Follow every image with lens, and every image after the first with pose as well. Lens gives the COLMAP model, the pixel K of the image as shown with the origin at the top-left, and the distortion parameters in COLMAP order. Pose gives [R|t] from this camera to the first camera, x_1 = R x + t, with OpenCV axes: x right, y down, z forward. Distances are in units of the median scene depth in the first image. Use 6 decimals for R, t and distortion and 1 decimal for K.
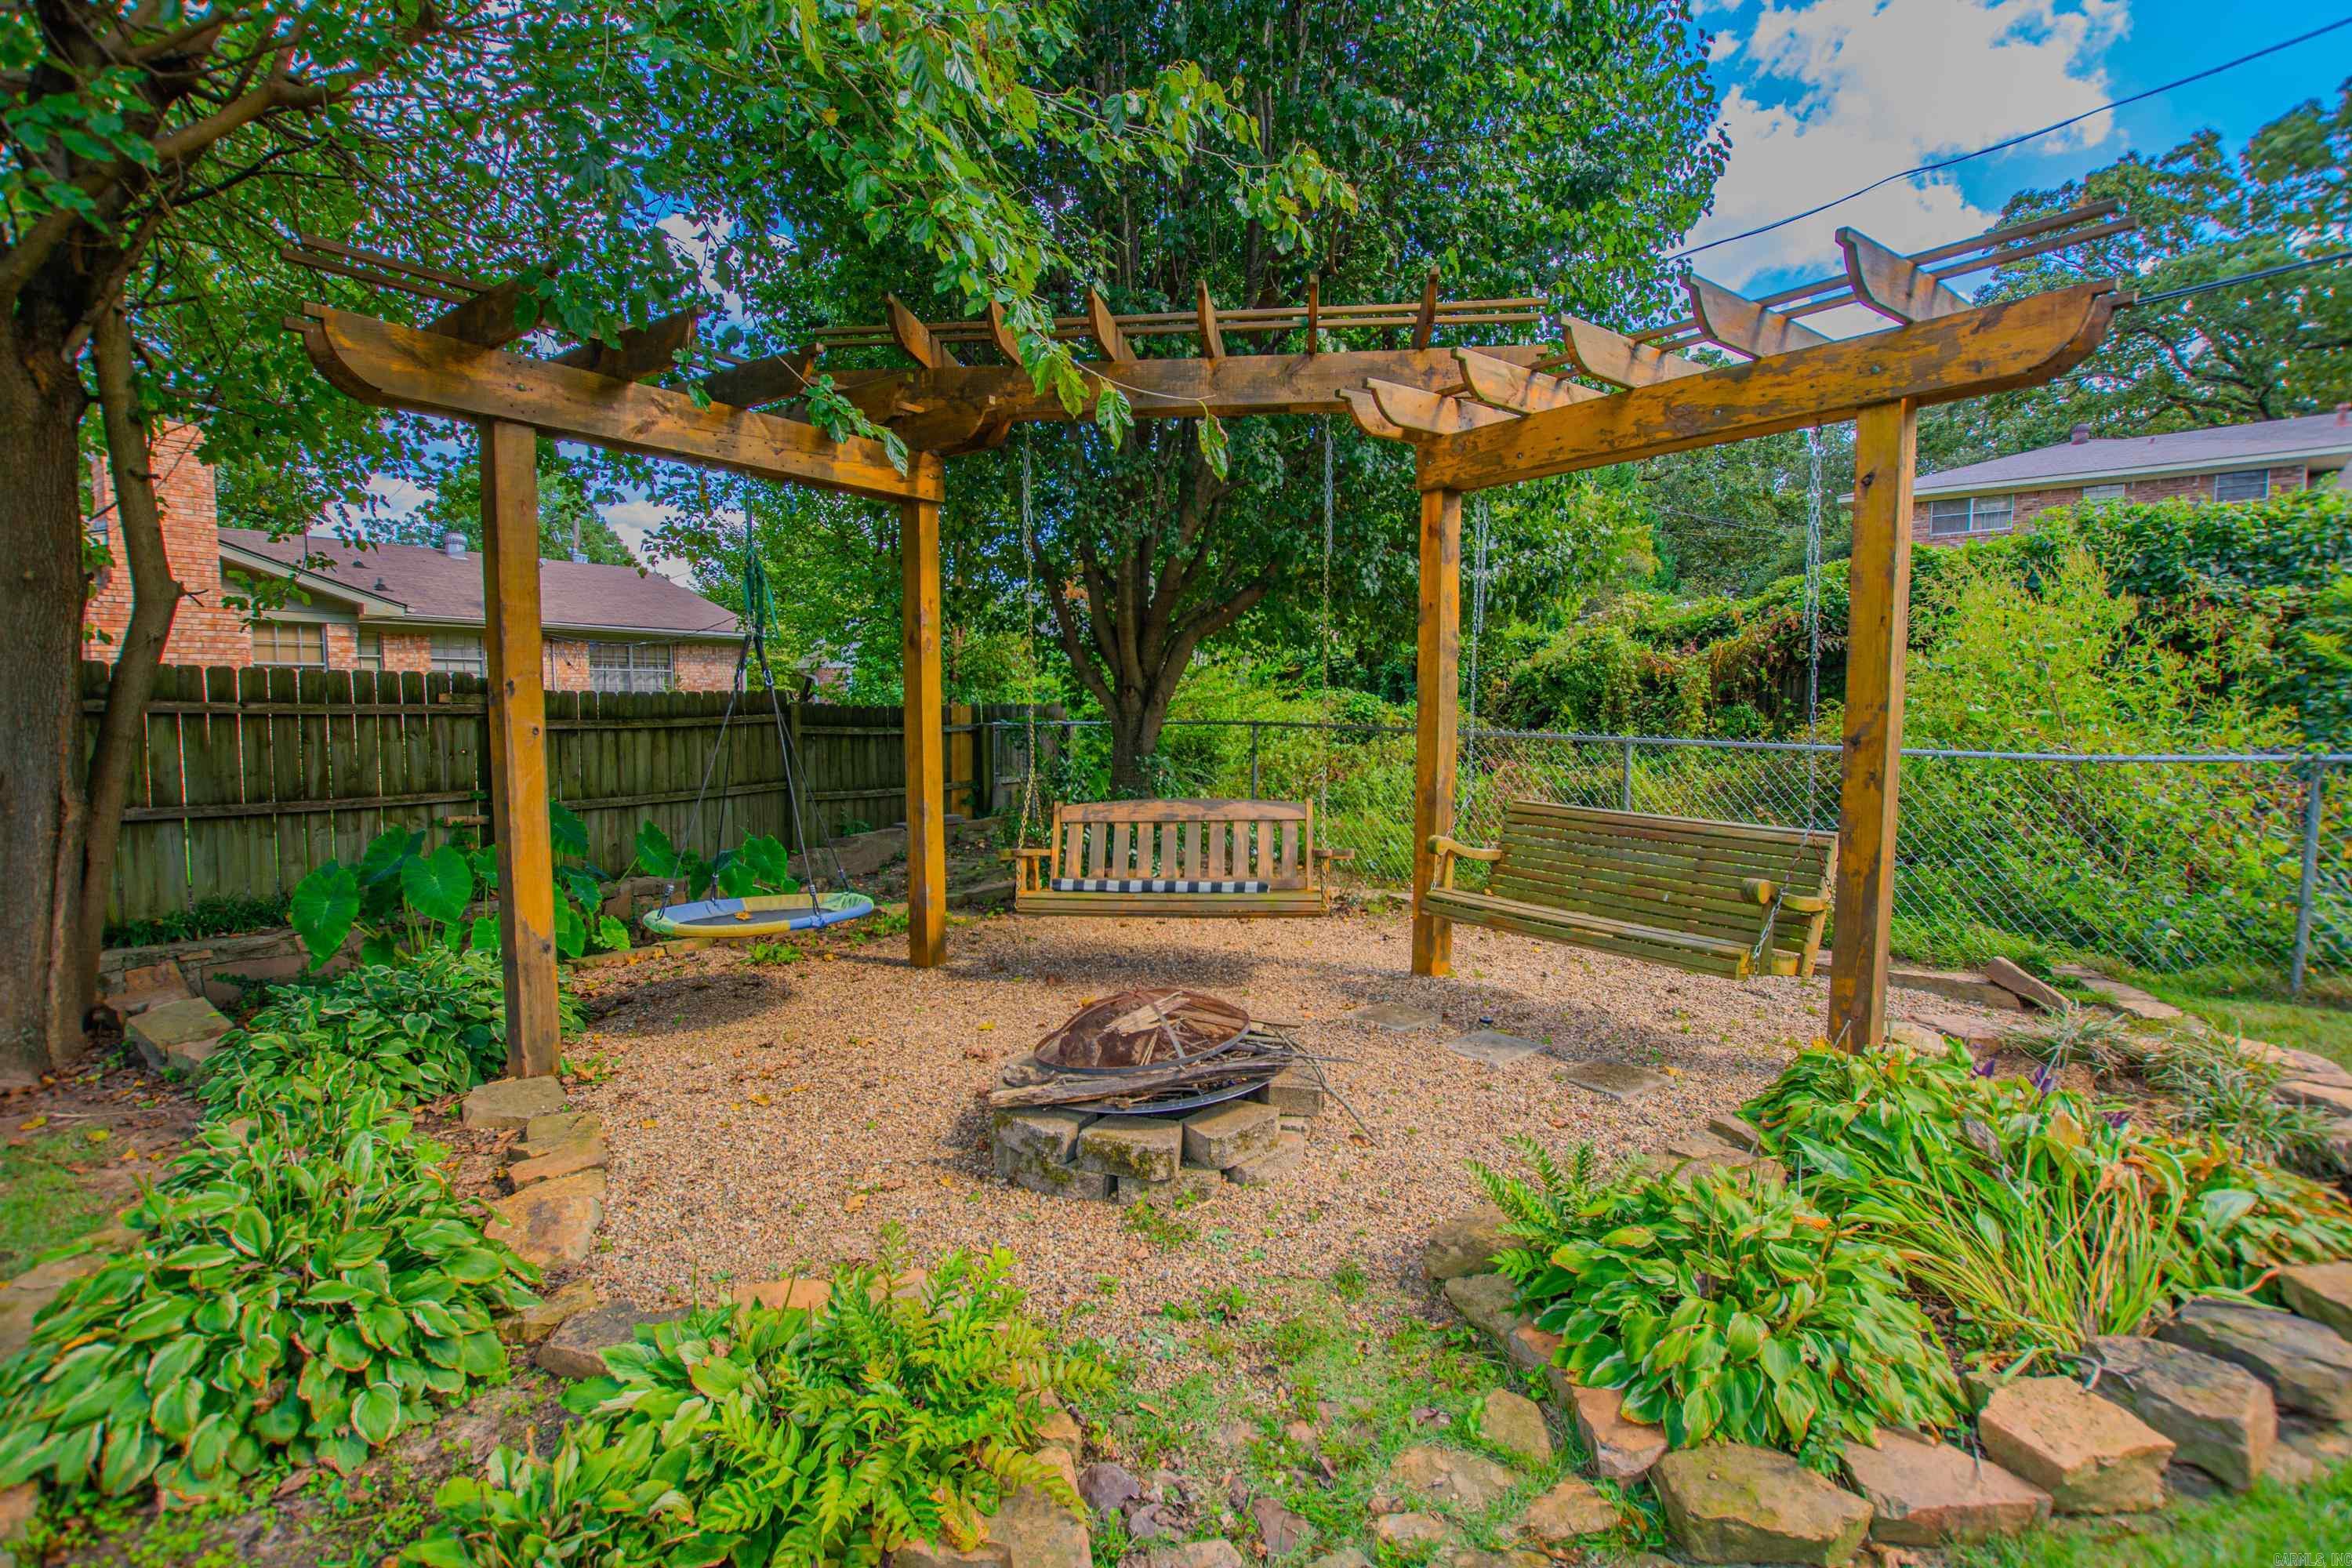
lens RADIAL K [[1044.3, 0, 1176.0], [0, 1044.3, 784.0], [0, 0, 1]] dist [-0.042678, 0.009180]
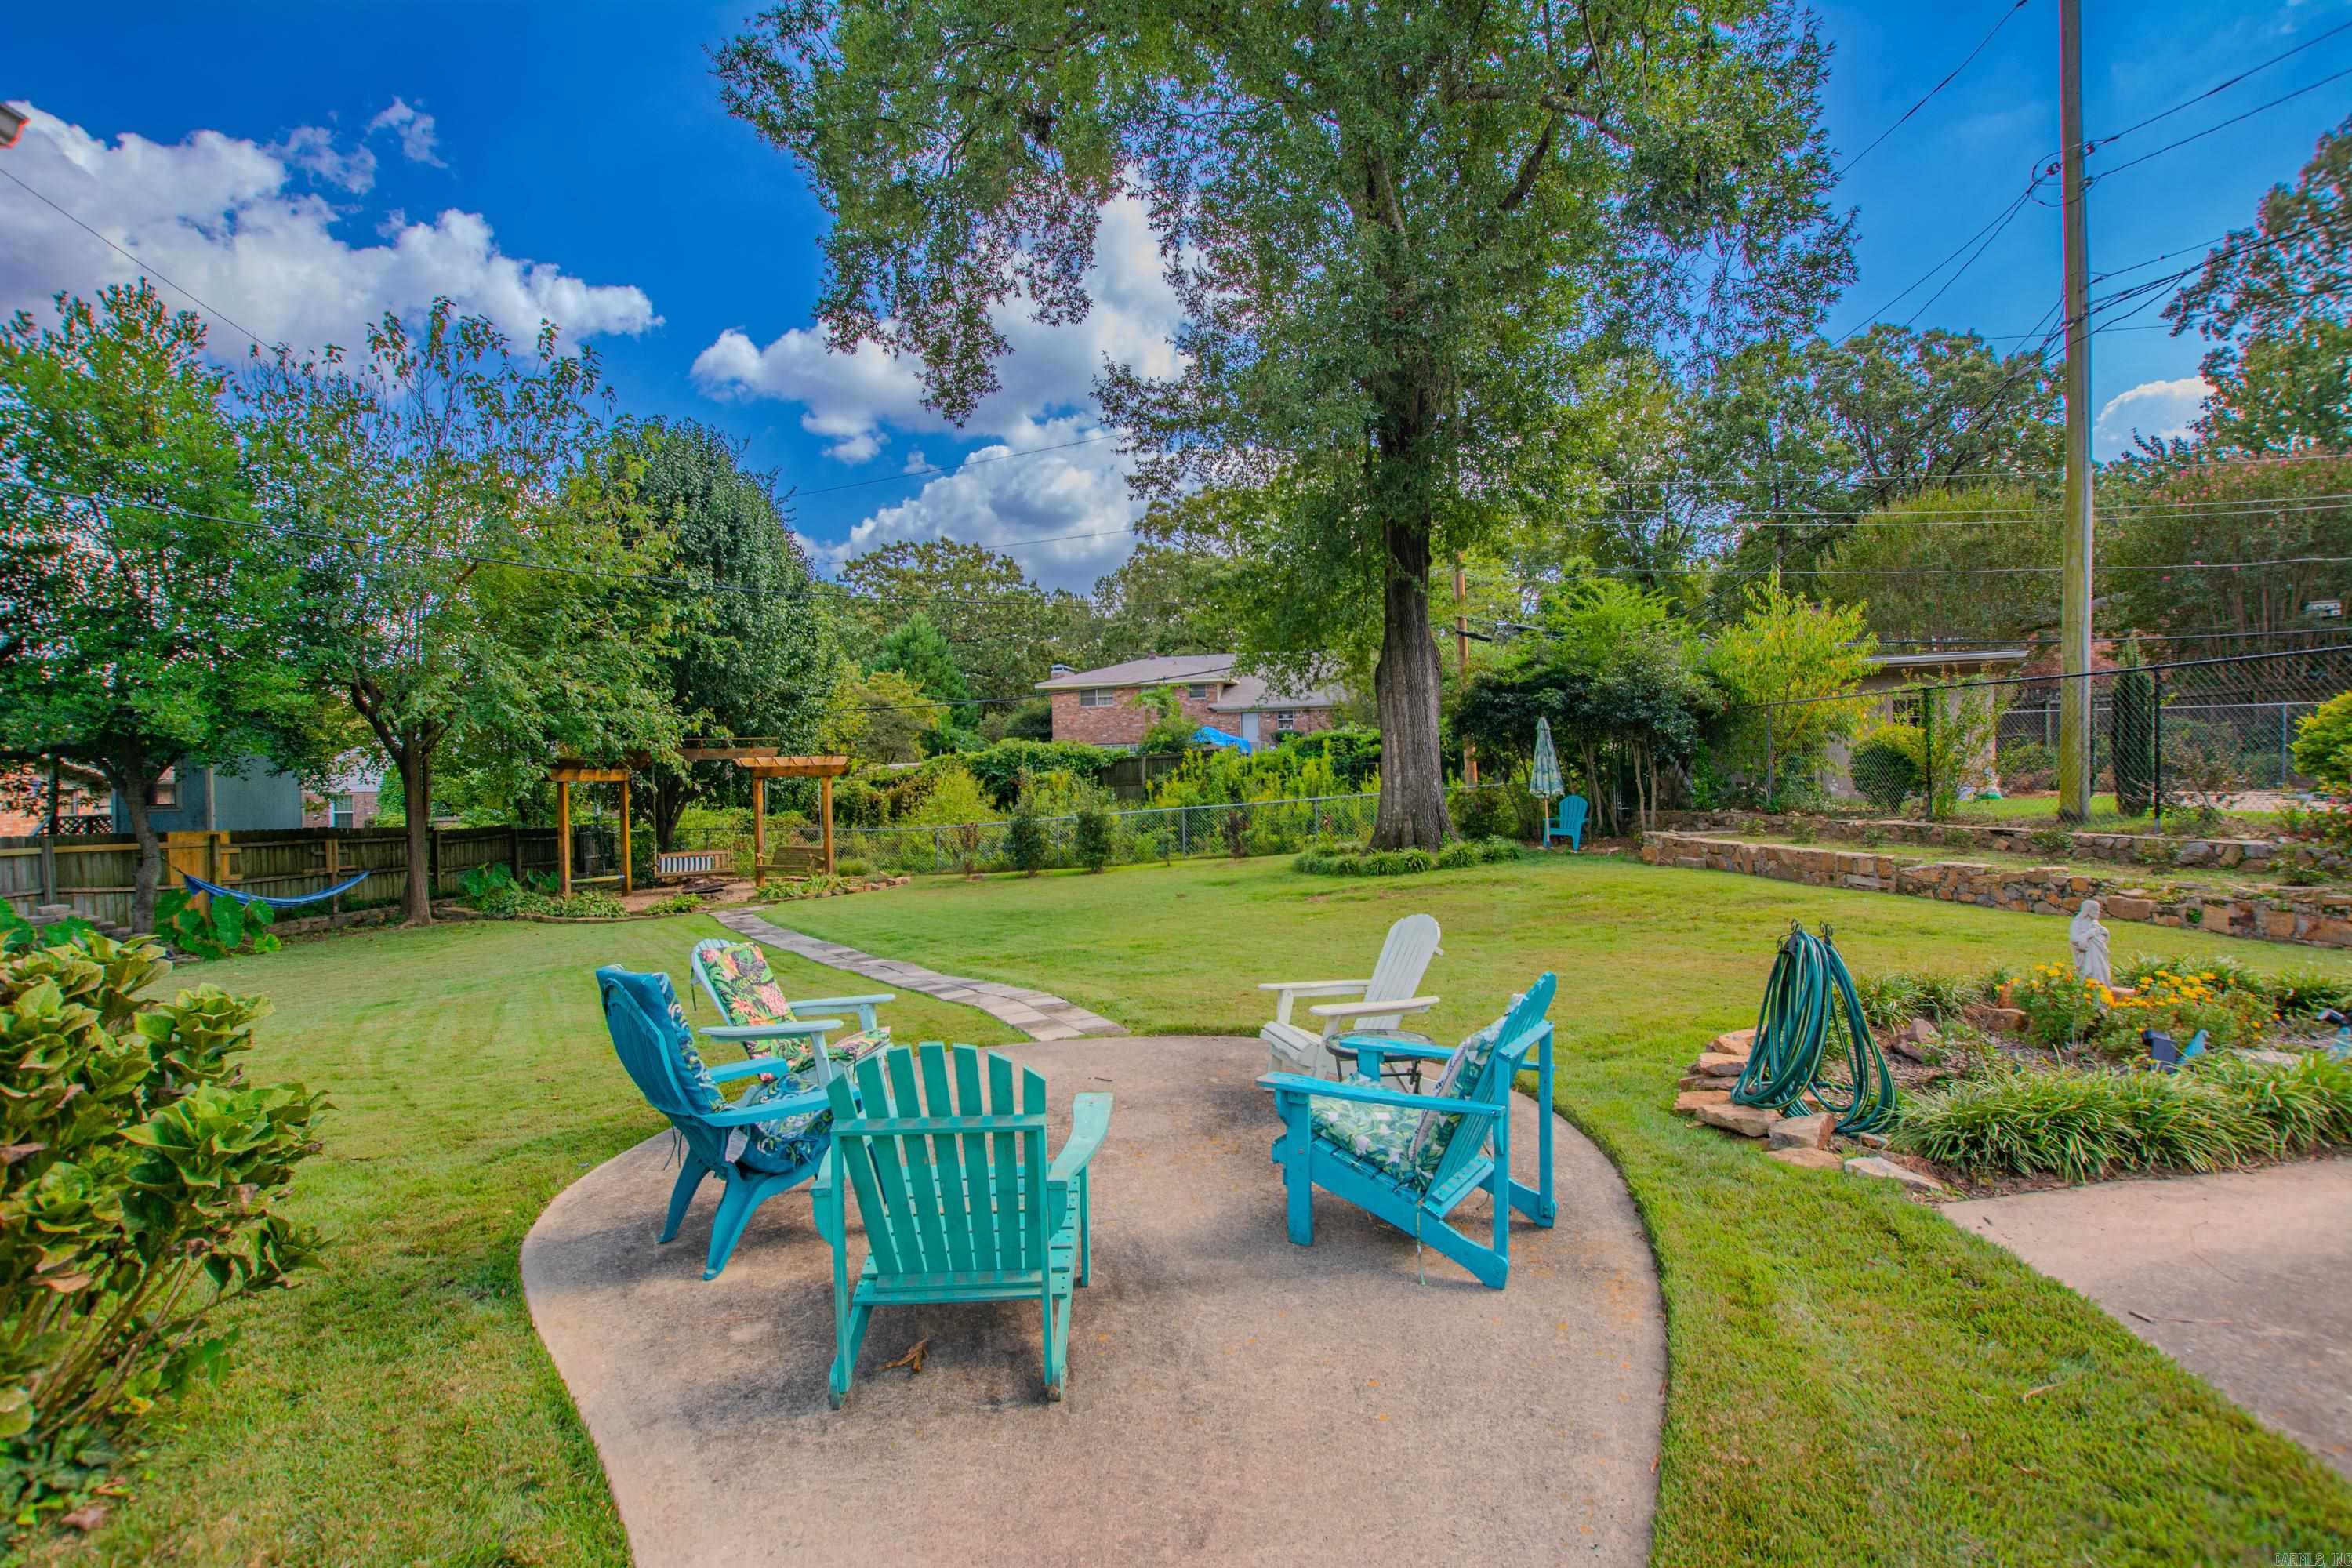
lens RADIAL K [[1044.3, 0, 1176.0], [0, 1044.3, 784.0], [0, 0, 1]] dist [-0.042678, 0.009180]
pose [[0.858938, -0.025986, 0.511420, -0.506437], [0.068644, 0.995541, -0.064702, 0.173720], [-0.507458, 0.090681, 0.856892, -3.899435]]
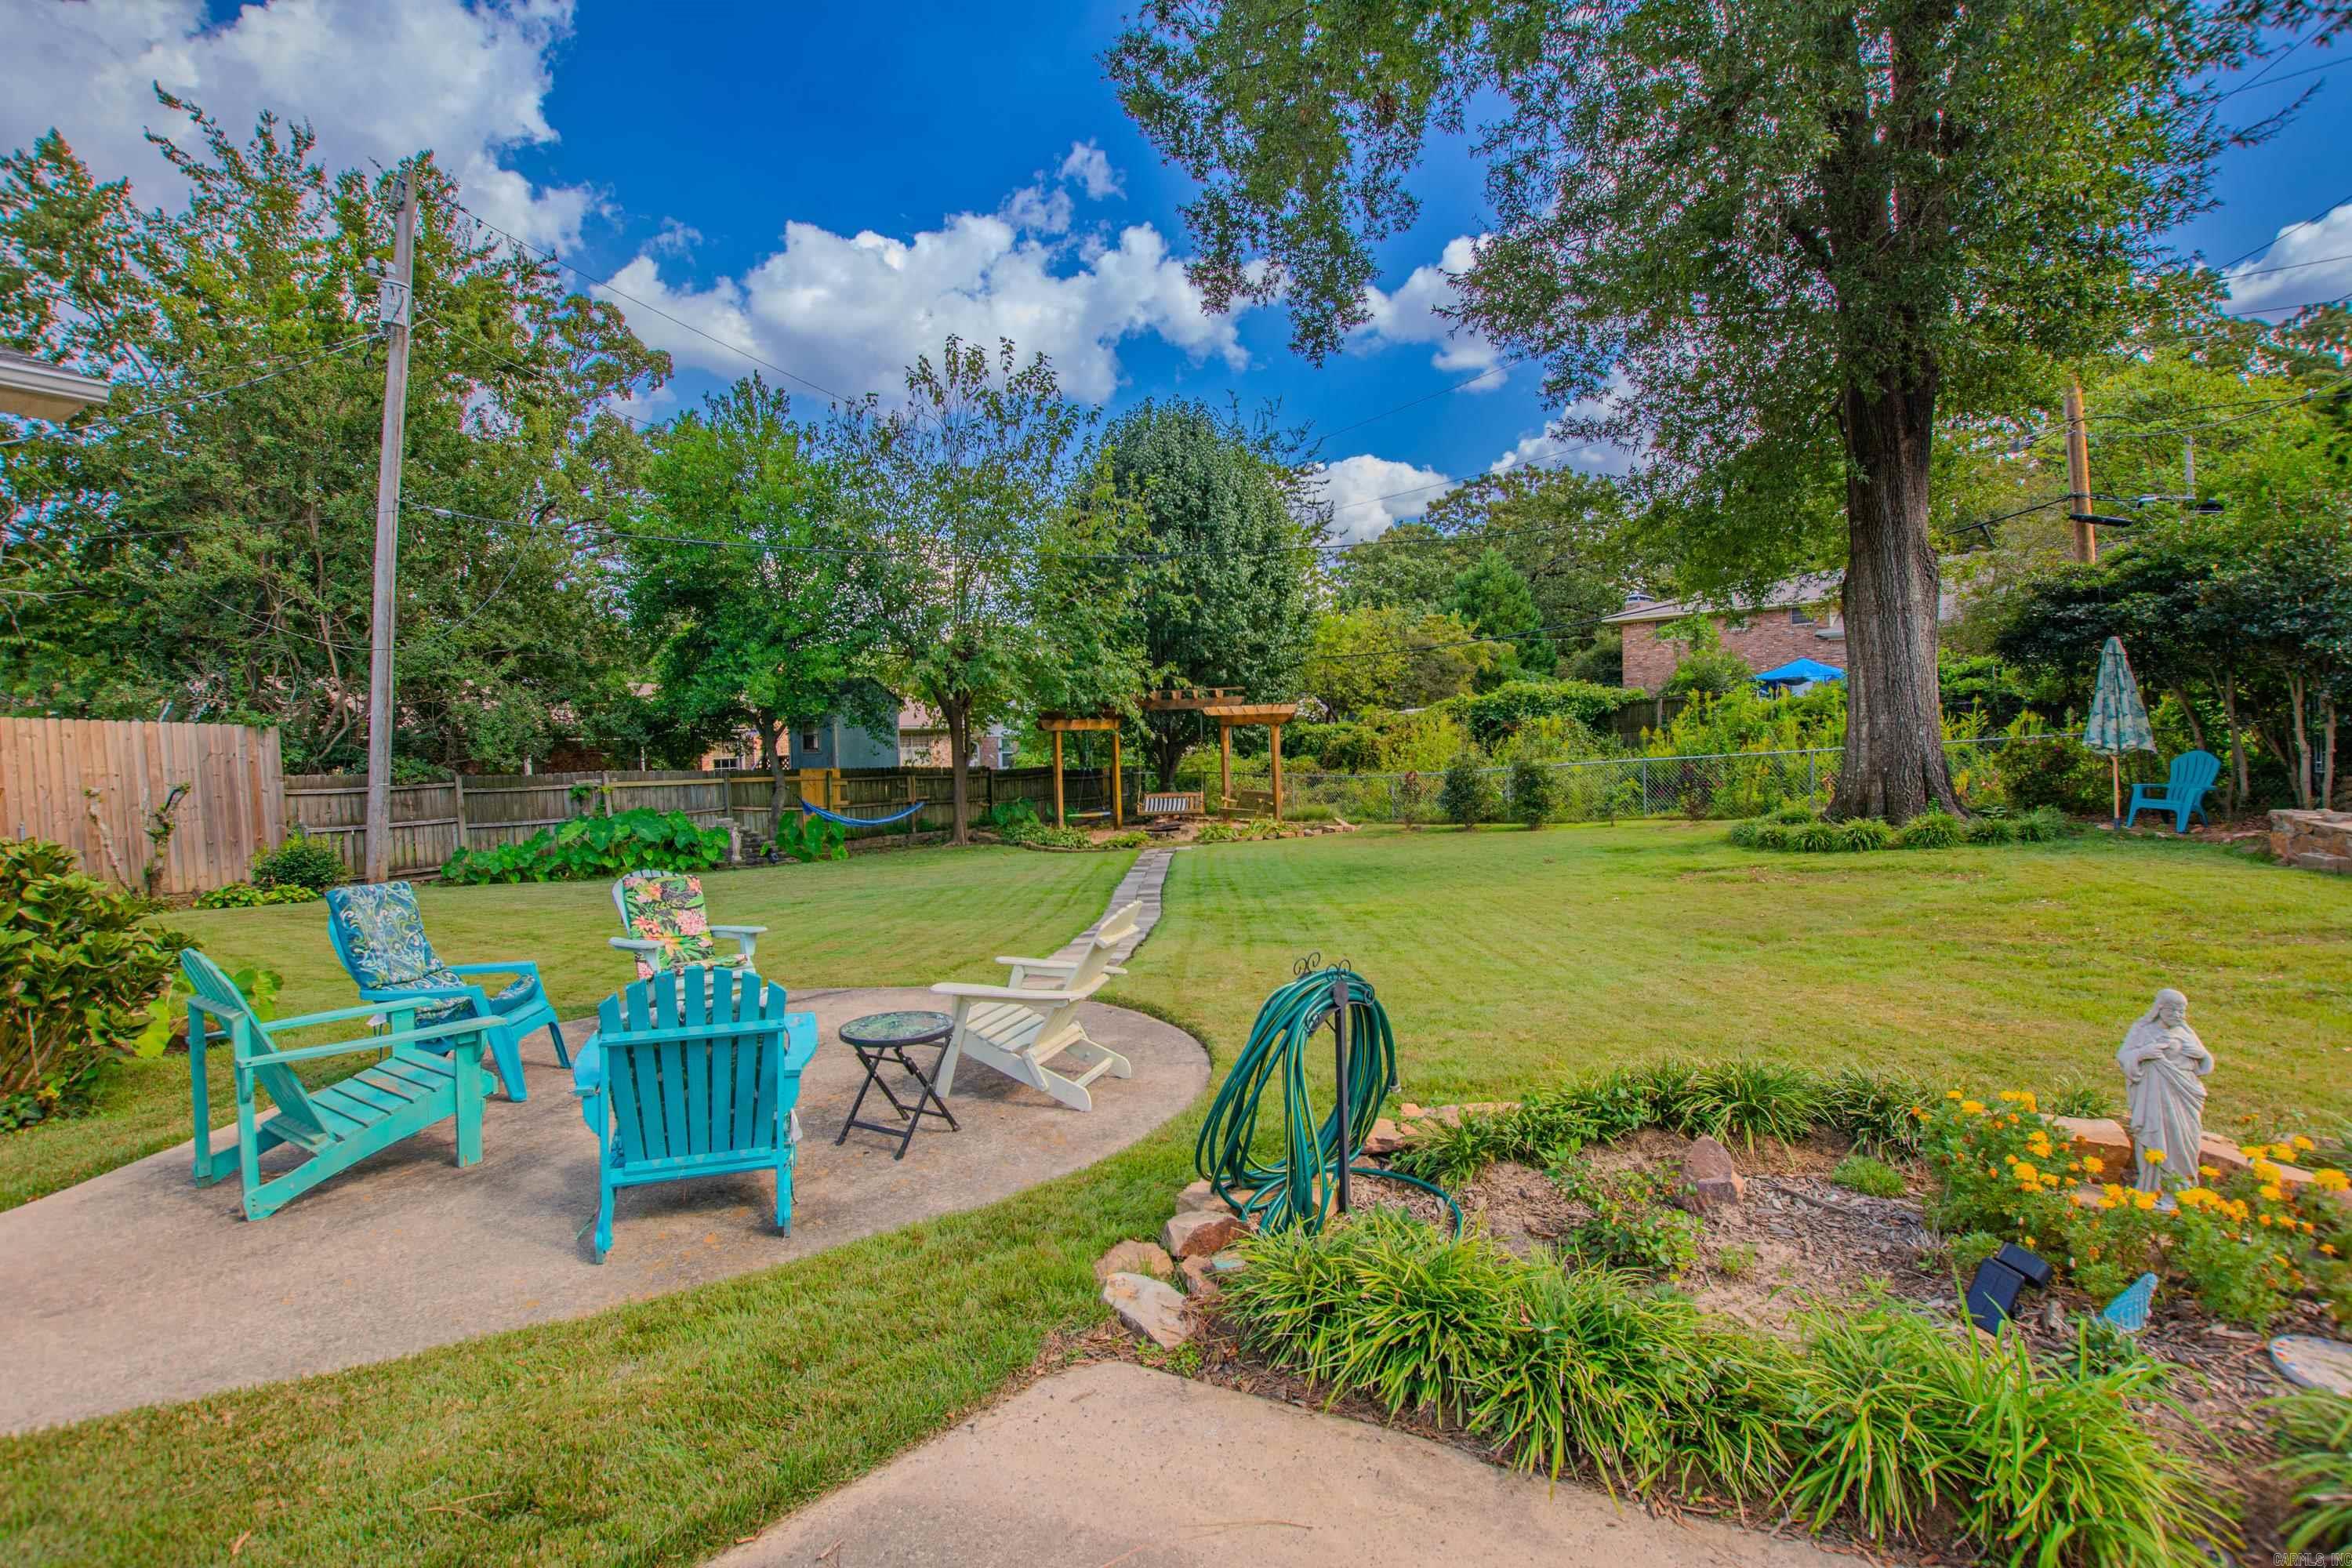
lens RADIAL K [[1068.2, 0, 1176.0], [0, 1068.2, 784.0], [0, 0, 1]] dist [-0.035898, 0.010444]
pose [[0.997766, -0.027009, -0.061099, 0.335917], [0.024648, 0.998932, -0.039070, 0.188775], [0.062089, 0.037476, 0.997367, -4.072218]]
